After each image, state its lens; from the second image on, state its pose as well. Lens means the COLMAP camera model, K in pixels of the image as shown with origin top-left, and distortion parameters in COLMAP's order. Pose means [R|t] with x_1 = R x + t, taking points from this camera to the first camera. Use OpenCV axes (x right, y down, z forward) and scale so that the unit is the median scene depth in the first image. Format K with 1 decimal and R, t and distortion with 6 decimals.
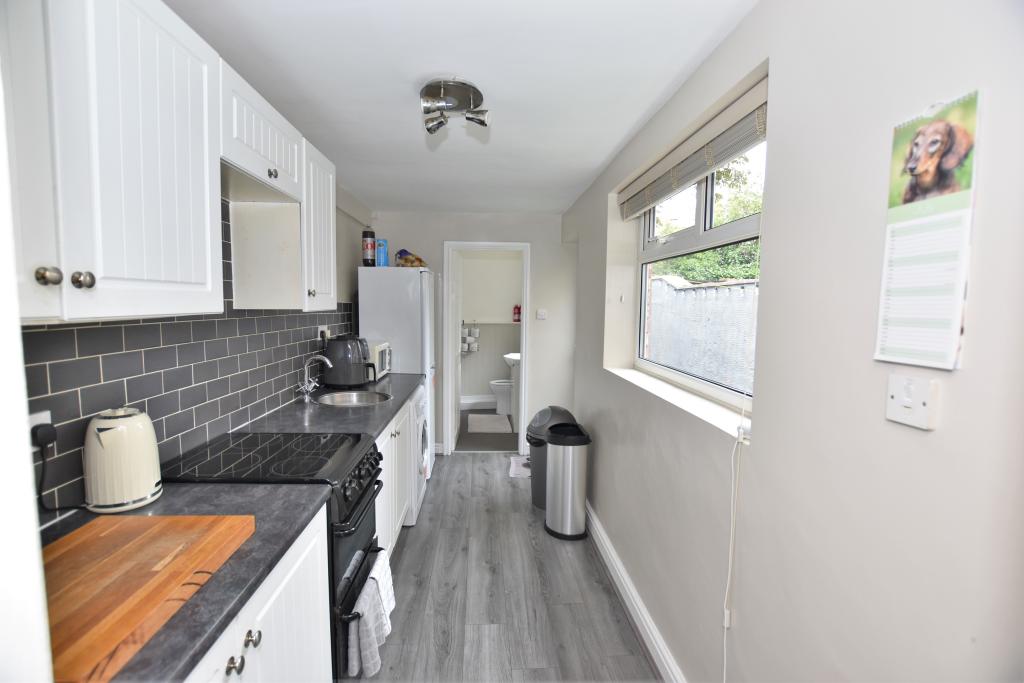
lens RADIAL K [[458.1, 0, 512.0], [0, 458.1, 341.5], [0, 0, 1]] dist [-0.013376, -0.000525]
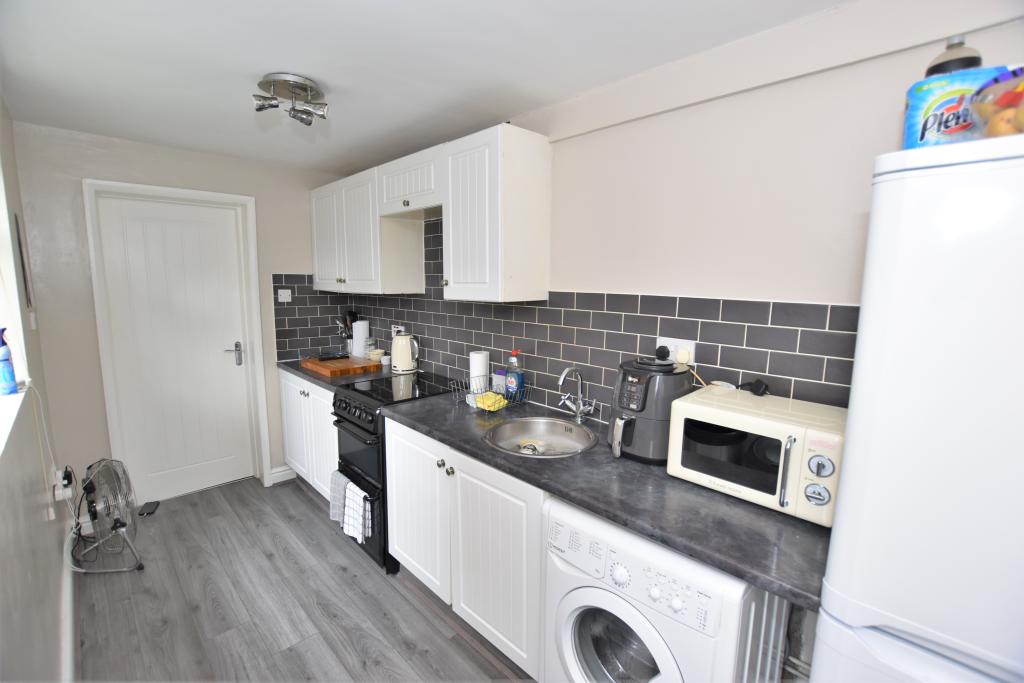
lens RADIAL K [[458.1, 0, 512.0], [0, 458.1, 341.5], [0, 0, 1]] dist [-0.013376, -0.000525]
pose [[-0.760790, 0.077696, -0.644330, 0.168051], [-0.065058, 0.978677, 0.194831, -0.203397], [0.645729, 0.190144, -0.739513, 1.985759]]
